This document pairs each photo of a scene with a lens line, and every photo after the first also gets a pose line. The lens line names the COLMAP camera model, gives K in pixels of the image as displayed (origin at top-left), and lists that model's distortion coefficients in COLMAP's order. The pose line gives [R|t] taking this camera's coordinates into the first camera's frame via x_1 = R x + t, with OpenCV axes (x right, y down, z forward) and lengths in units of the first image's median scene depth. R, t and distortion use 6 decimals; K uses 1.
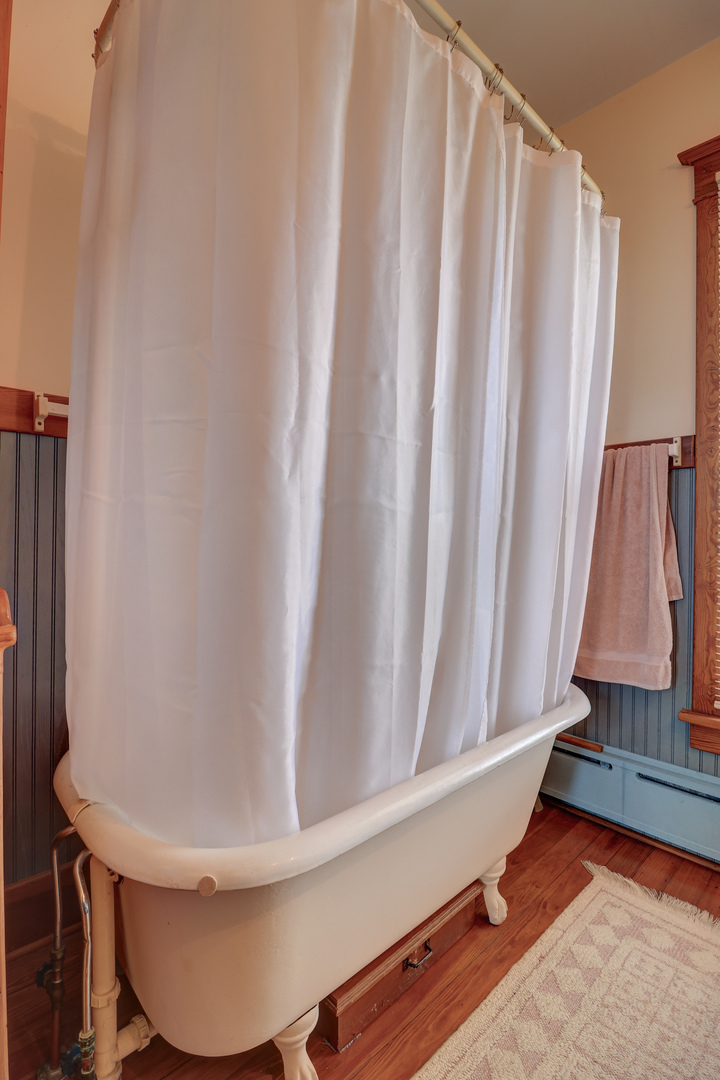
lens RADIAL K [[497.3, 0, 345.7], [0, 497.3, 535.5], [0, 0, 1]] dist [0.001965, -0.013626]
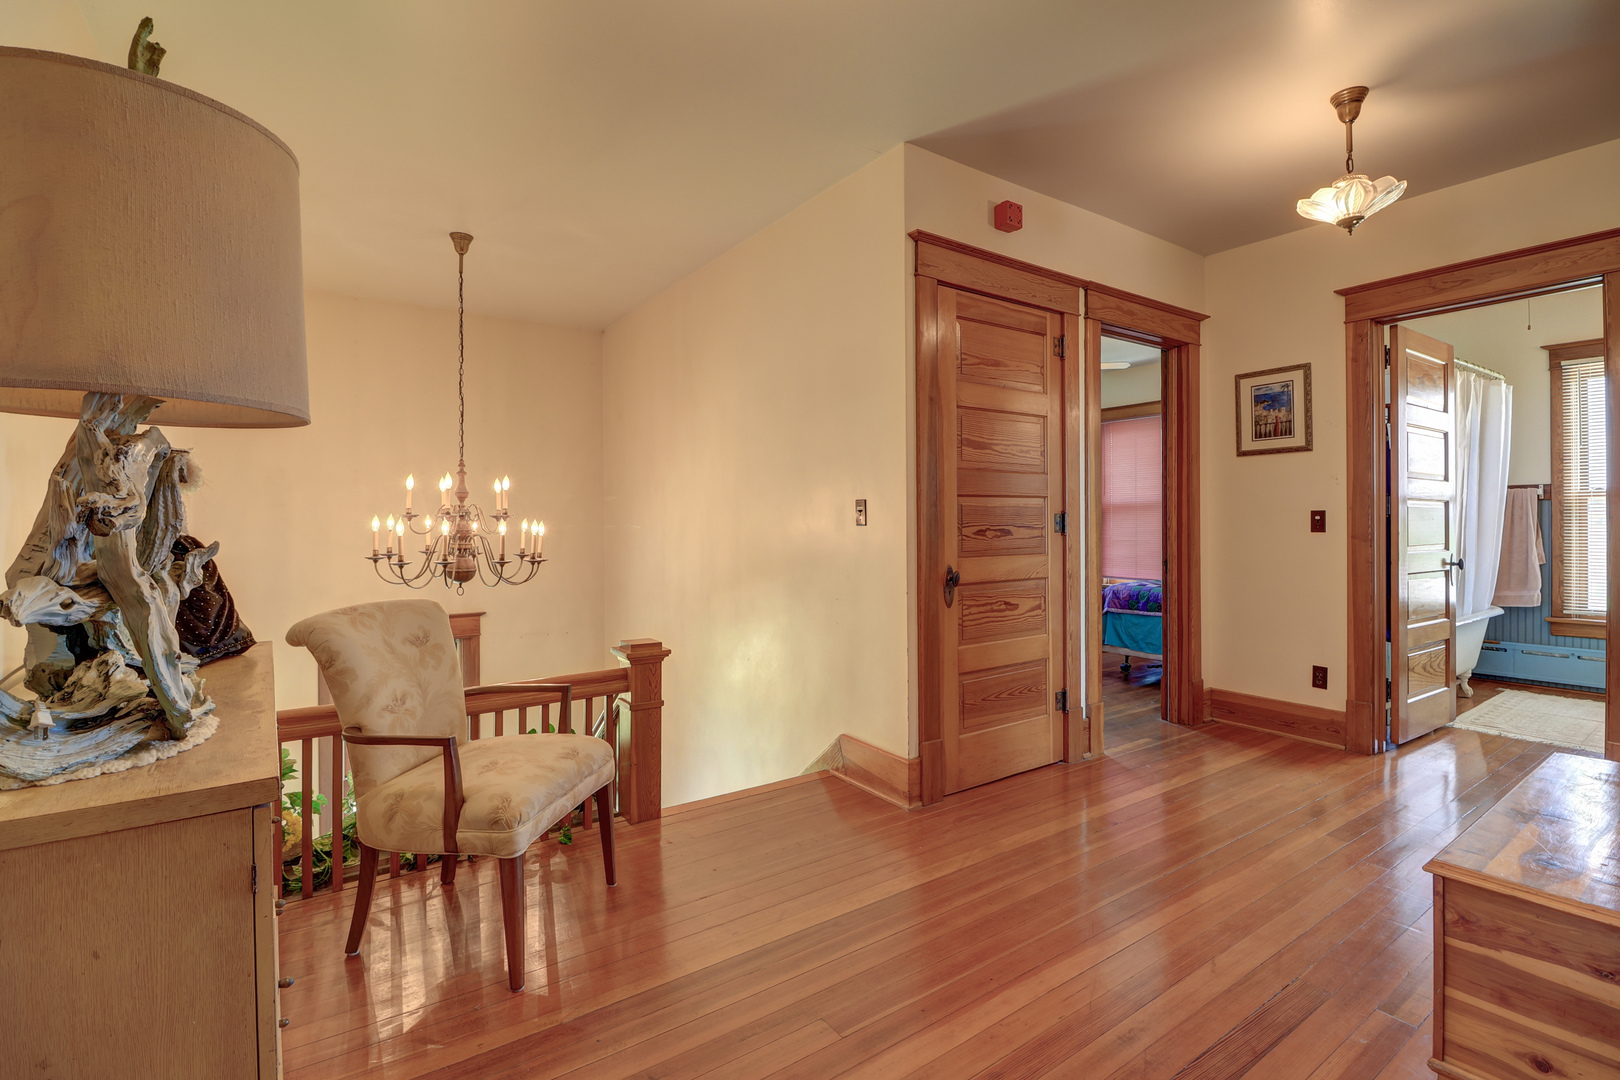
lens RADIAL K [[745.9, 0, 814.2], [0, 745.9, 519.3], [0, 0, 1]] dist [0.001965, -0.013626]
pose [[0.991538, -0.017031, -0.128696, -1.972479], [0.017197, 0.999852, 0.000178, -0.110066], [0.128674, -0.002390, 0.991684, -2.474811]]
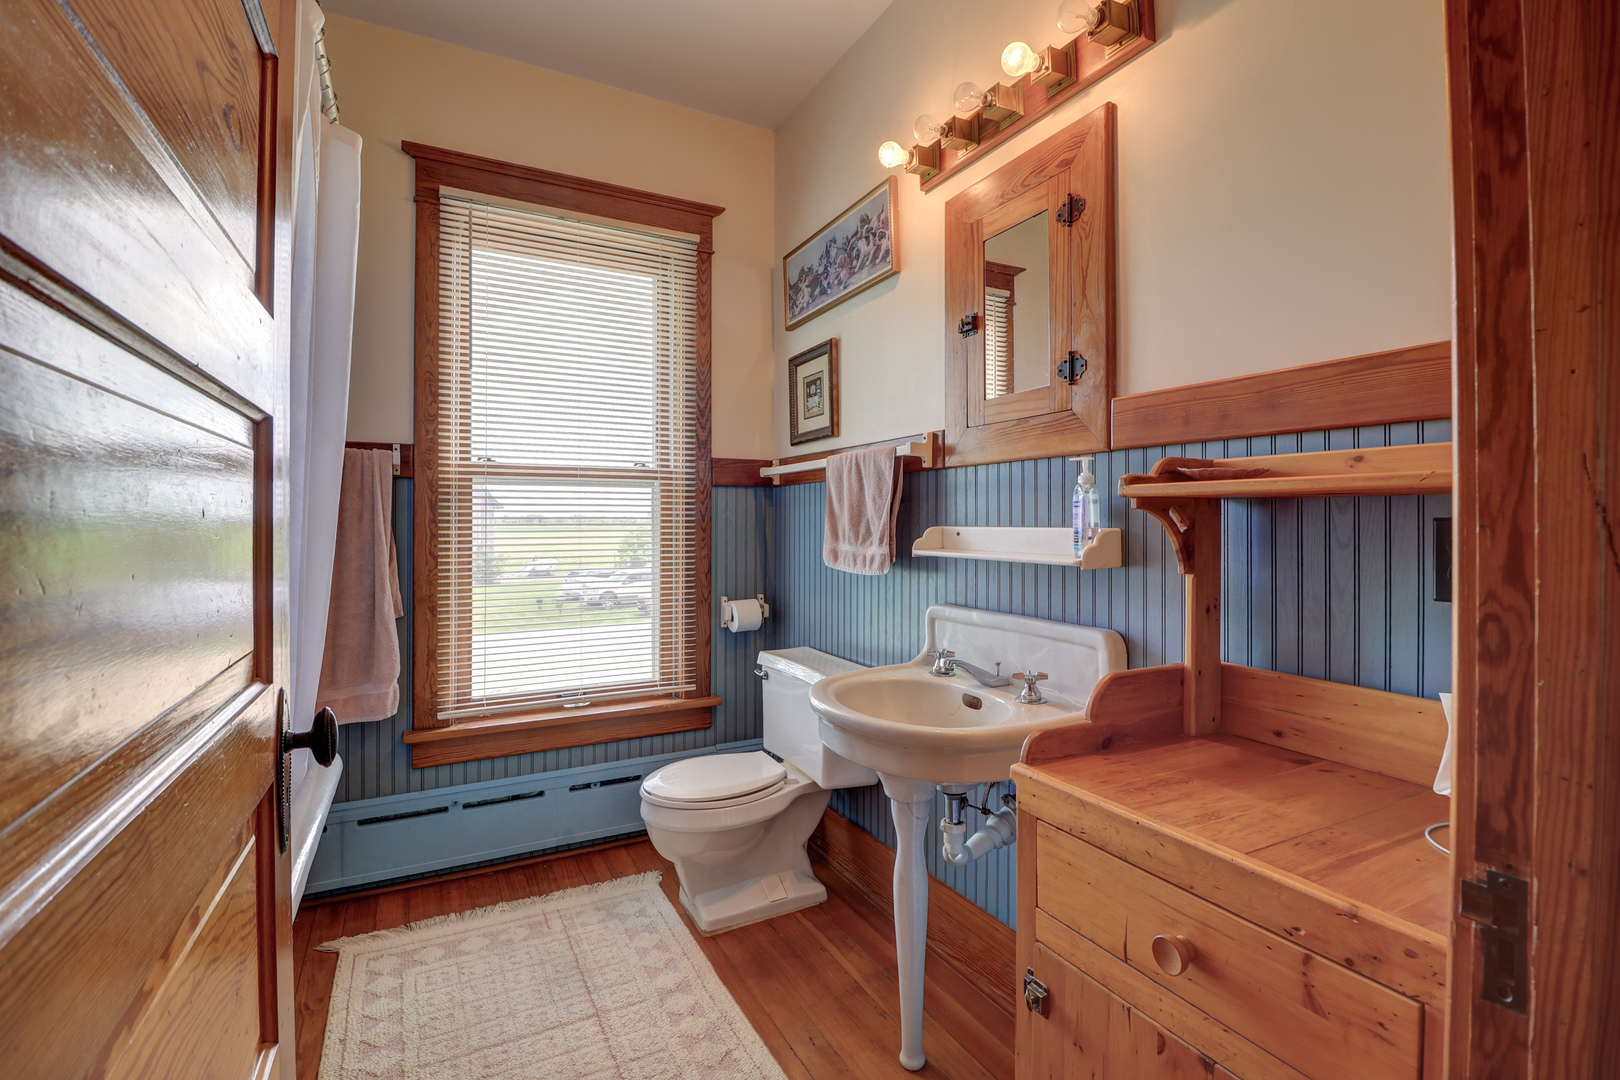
lens RADIAL K [[745.9, 0, 814.2], [0, 745.9, 519.3], [0, 0, 1]] dist [0.001965, -0.013626]
pose [[0.248157, -0.010813, 0.968660, -0.511761], [-0.002778, 0.999926, 0.011873, -0.077539], [-0.968716, -0.005637, 0.248108, -0.114377]]
